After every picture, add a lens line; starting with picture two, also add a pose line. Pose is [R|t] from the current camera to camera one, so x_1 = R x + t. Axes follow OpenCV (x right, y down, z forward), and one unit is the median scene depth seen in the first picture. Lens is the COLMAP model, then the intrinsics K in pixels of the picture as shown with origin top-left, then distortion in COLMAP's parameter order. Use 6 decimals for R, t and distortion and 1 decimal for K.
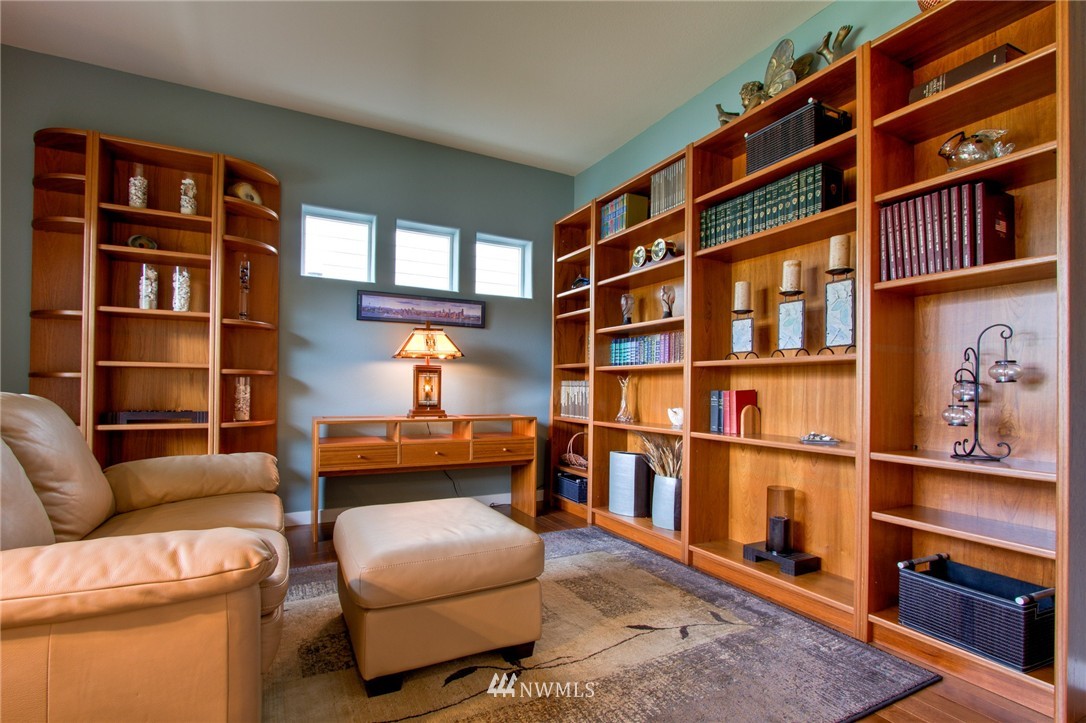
lens RADIAL K [[507.3, 0, 538.5], [0, 507.3, 388.7], [0, 0, 1]] dist [-0.015719, 0.000631]
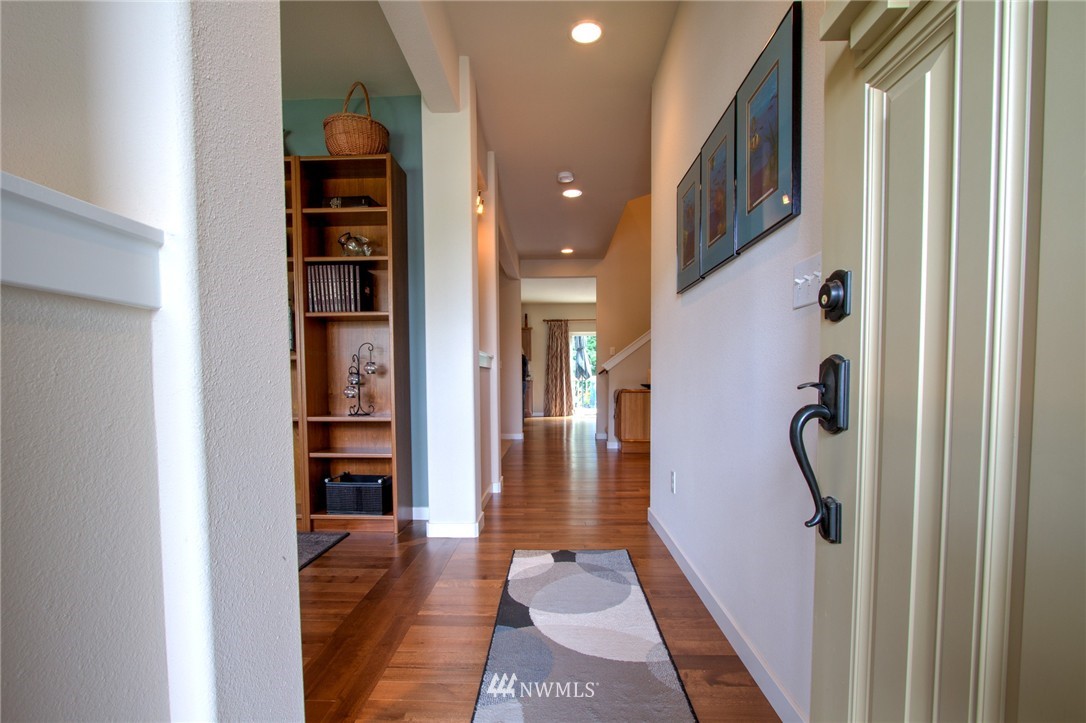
lens RADIAL K [[507.3, 0, 538.5], [0, 507.3, 388.7], [0, 0, 1]] dist [-0.015719, 0.000631]
pose [[0.484640, -0.036771, 0.873940, -0.432288], [0.015950, 0.999321, 0.033201, -0.009259], [-0.874568, -0.002151, 0.484898, -0.478168]]
